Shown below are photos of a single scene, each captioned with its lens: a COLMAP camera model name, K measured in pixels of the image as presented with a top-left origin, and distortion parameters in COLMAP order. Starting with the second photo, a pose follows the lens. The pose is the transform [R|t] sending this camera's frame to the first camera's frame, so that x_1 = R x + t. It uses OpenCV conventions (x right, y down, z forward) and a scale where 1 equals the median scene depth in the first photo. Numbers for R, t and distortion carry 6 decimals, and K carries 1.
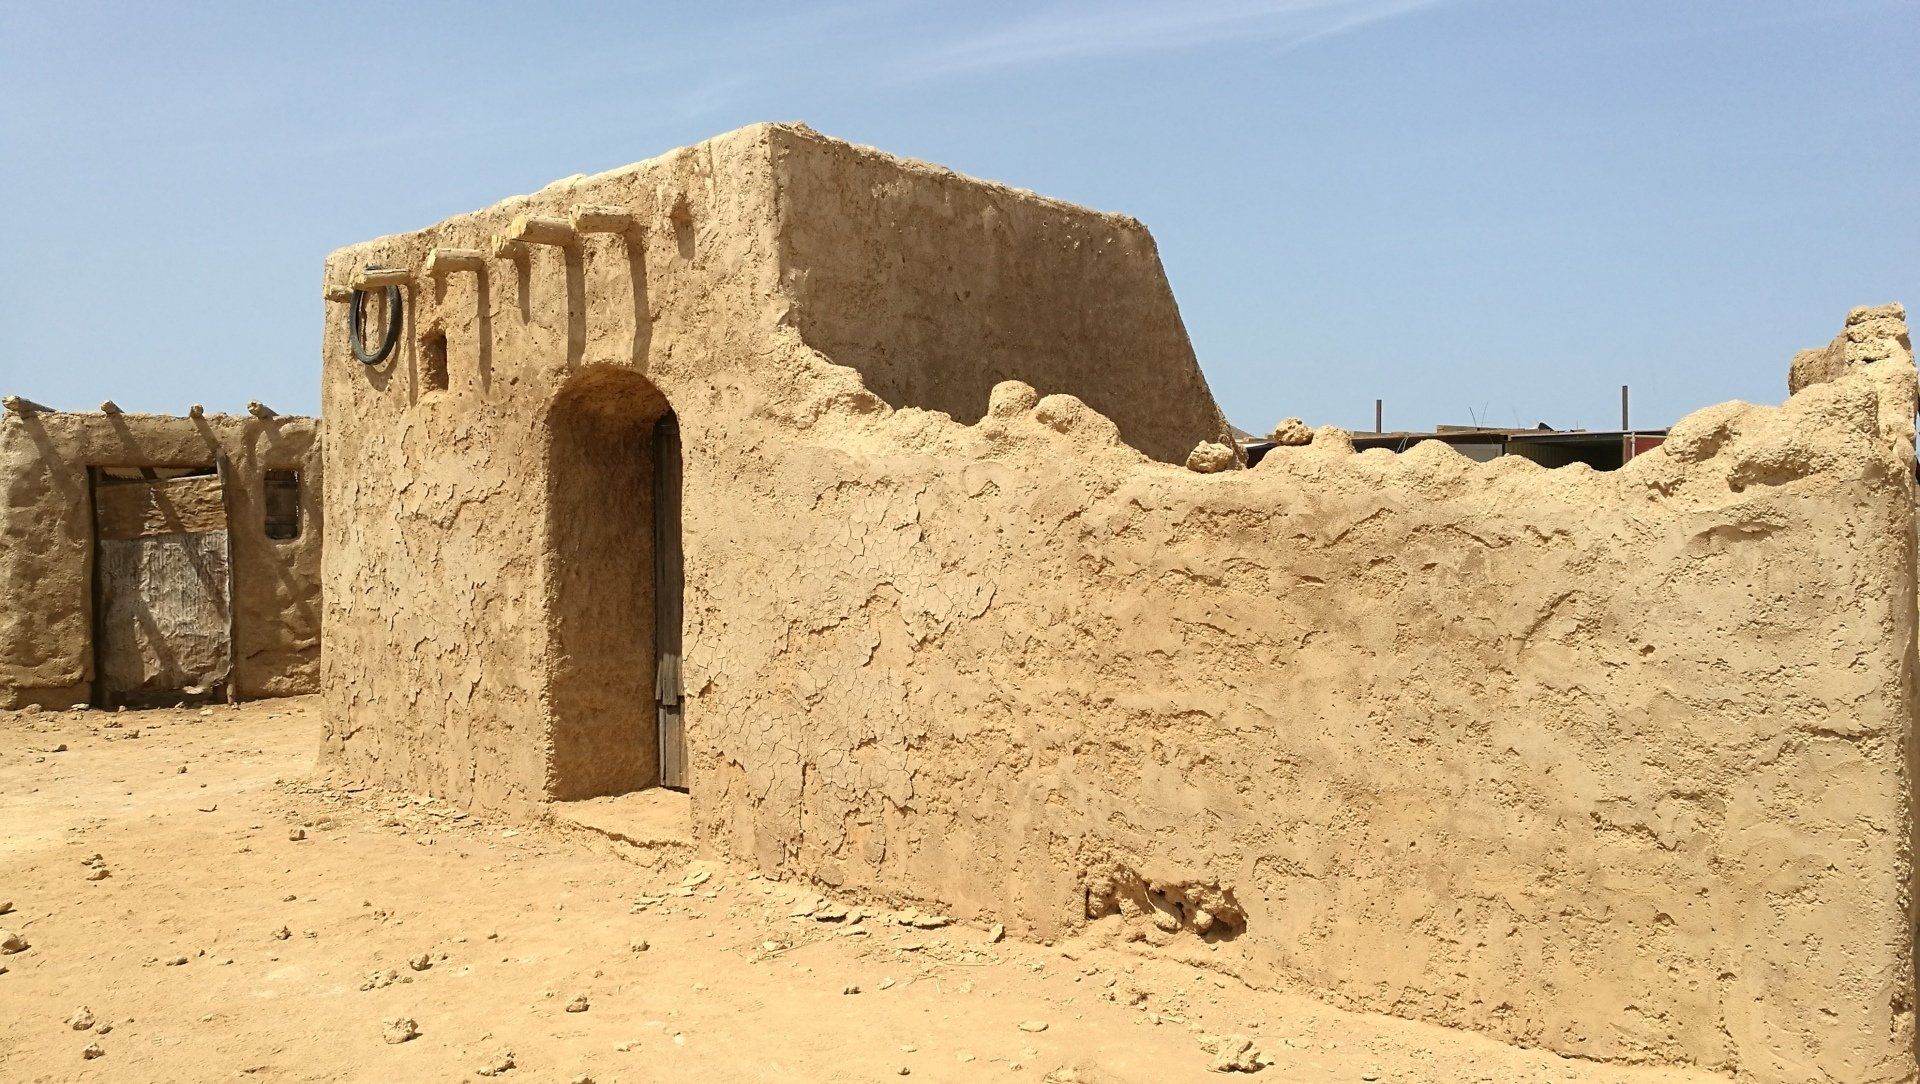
lens RADIAL K [[1501.8, 0, 958.9], [0, 1501.8, 538.6], [0, 0, 1]] dist [0.004304, 0.004579]
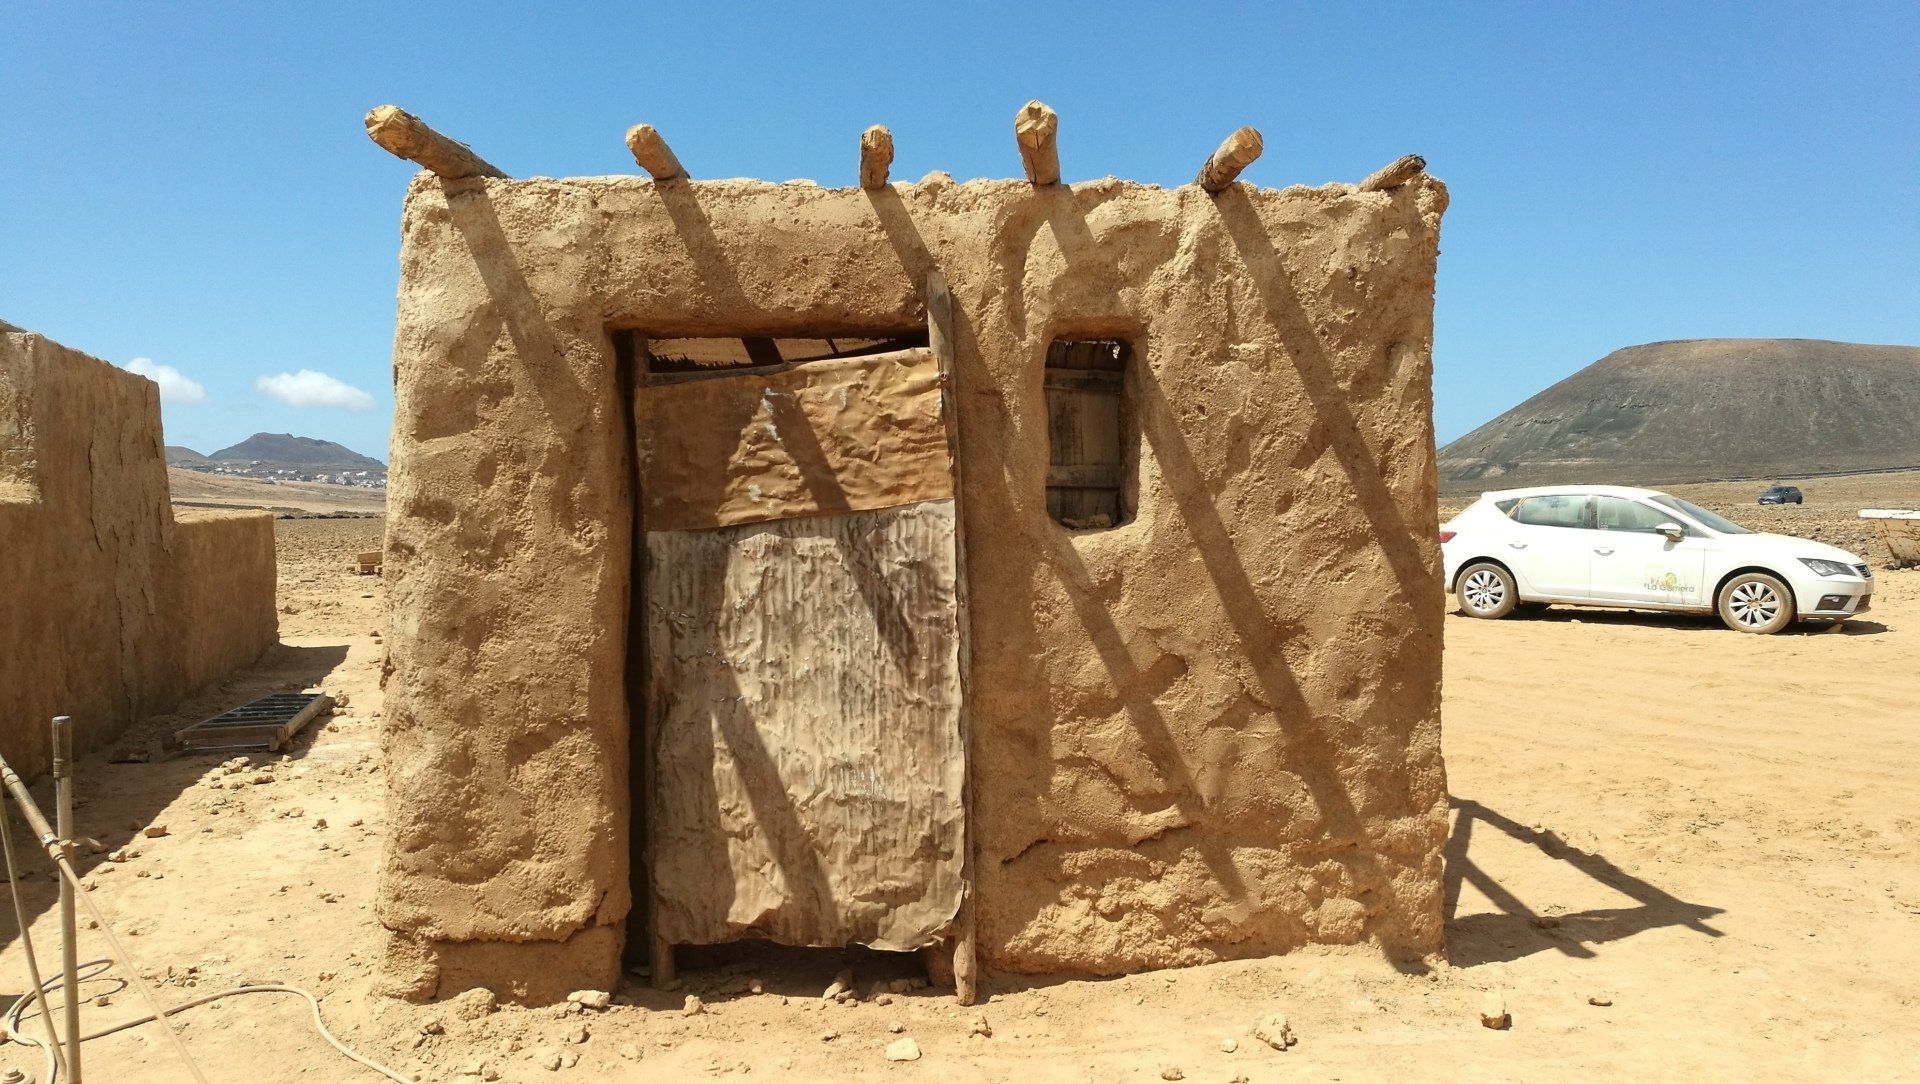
lens RADIAL K [[1501.8, 0, 971.4], [0, 1501.8, 529.8], [0, 0, 1]] dist [0.004304, 0.004579]
pose [[0.917453, 0.004598, -0.397817, -0.348655], [-0.000214, 0.999939, 0.011062, -0.003363], [0.397844, -0.010064, 0.917398, 0.690014]]
